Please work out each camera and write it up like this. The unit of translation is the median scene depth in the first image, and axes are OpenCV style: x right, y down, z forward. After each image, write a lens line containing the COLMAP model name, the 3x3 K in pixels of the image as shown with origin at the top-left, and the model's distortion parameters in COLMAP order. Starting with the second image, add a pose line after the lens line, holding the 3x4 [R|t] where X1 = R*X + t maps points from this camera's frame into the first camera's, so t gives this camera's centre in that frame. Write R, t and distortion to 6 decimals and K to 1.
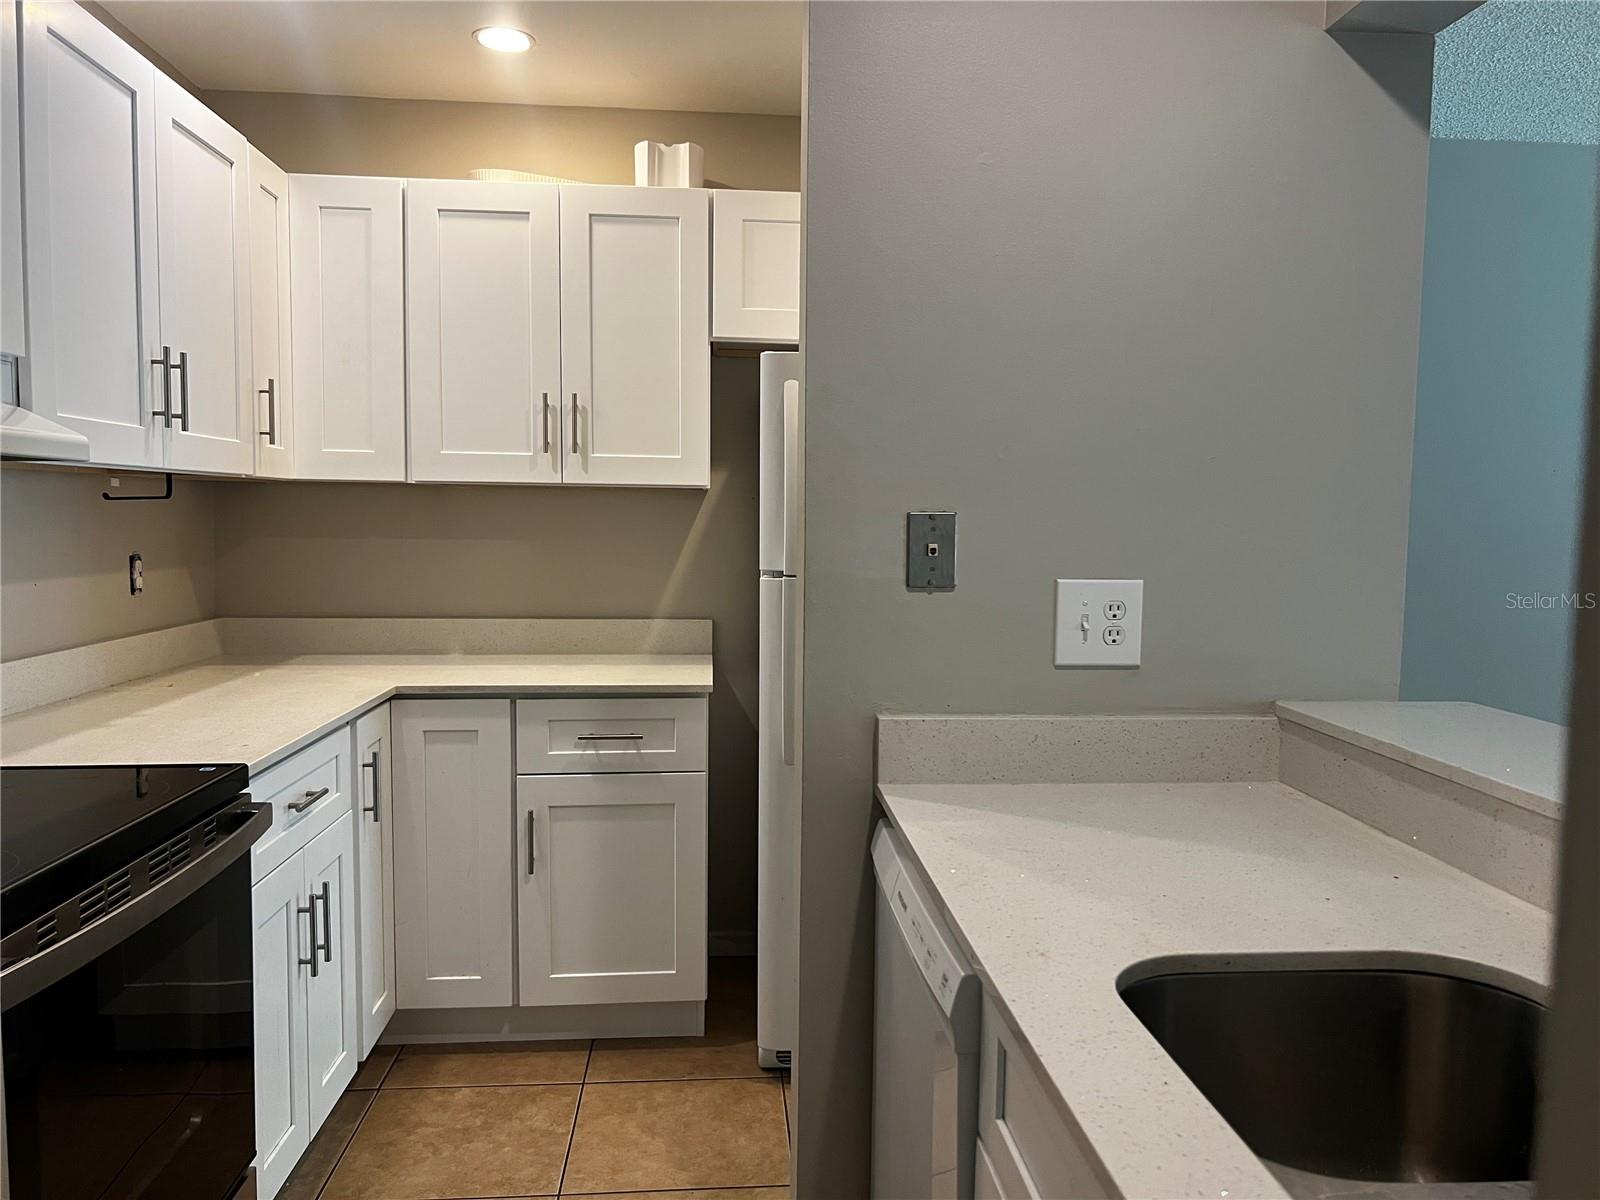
lens RADIAL K [[1206.4, 0, 800.0], [0, 1206.4, 600.0], [0, 0, 1]] dist [0.057775, -0.071718]
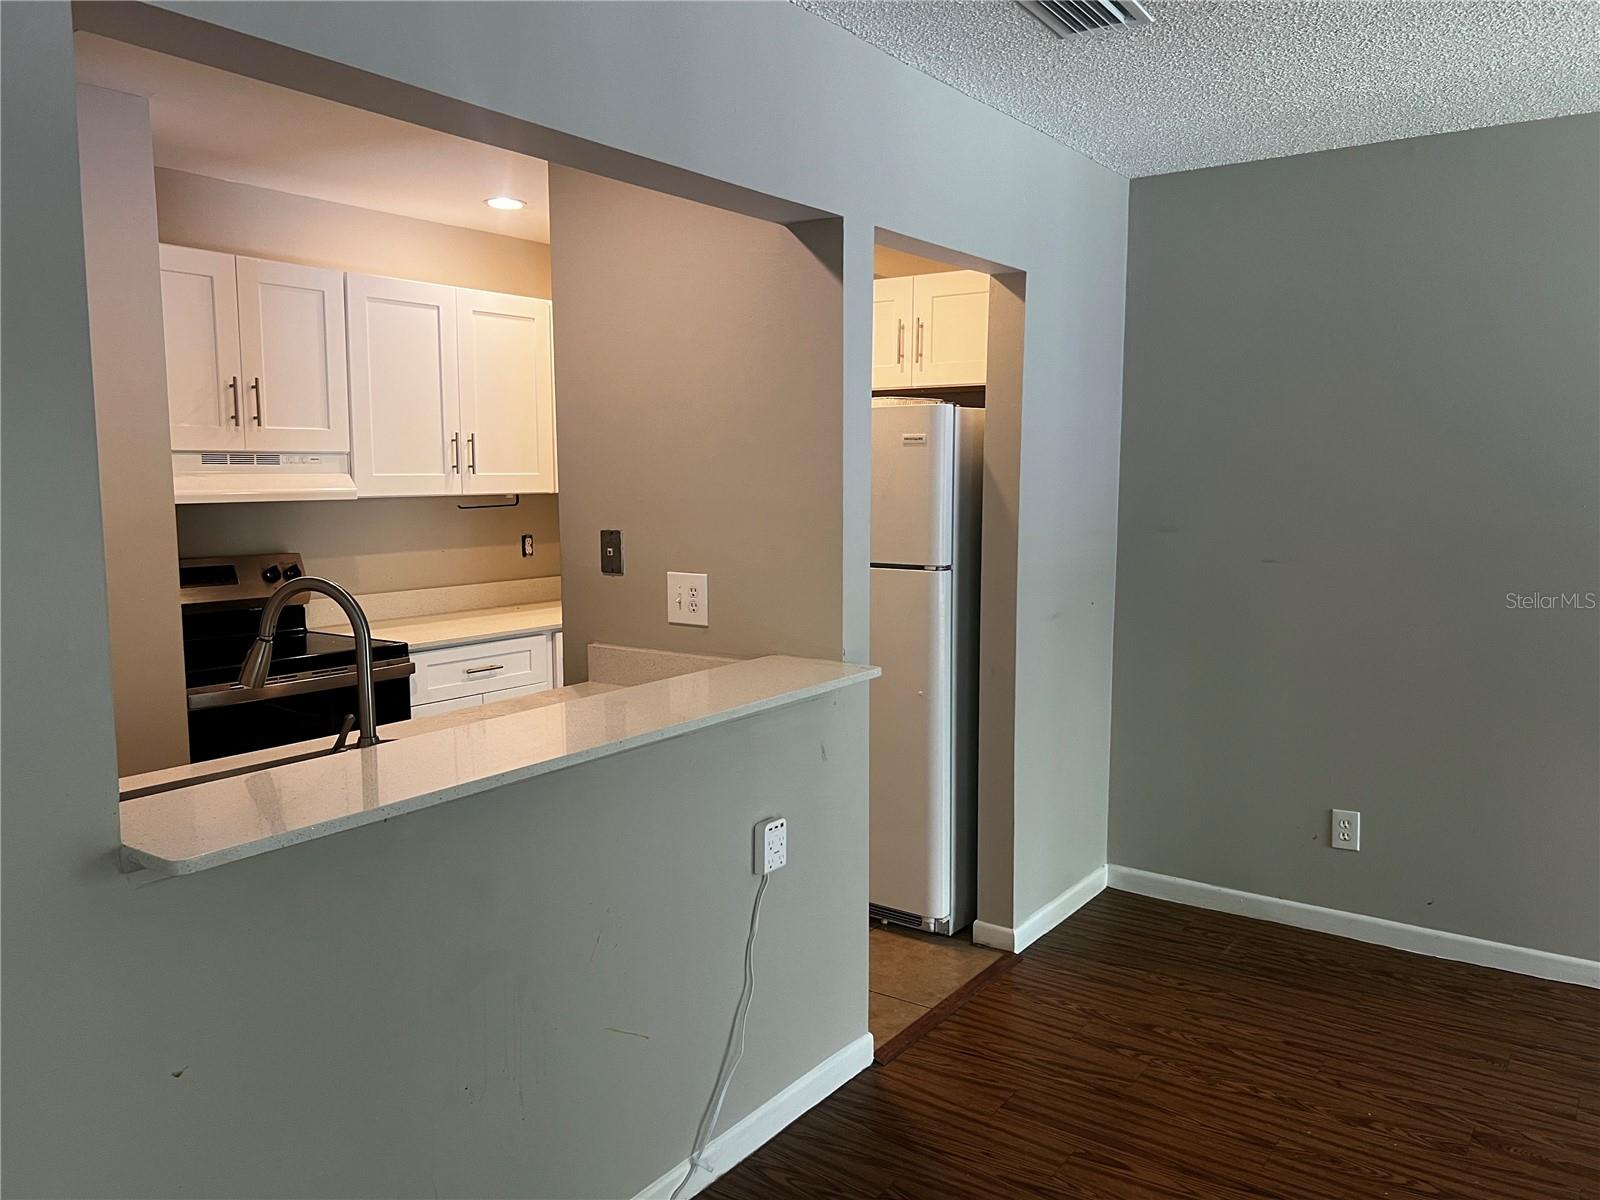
lens RADIAL K [[1206.4, 0, 800.0], [0, 1206.4, 600.0], [0, 0, 1]] dist [0.057775, -0.071718]
pose [[0.761014, 0.059682, -0.645984, 1.434059], [-0.037767, 0.998146, 0.047725, -0.064231], [0.647635, -0.011923, 0.761858, -0.161928]]
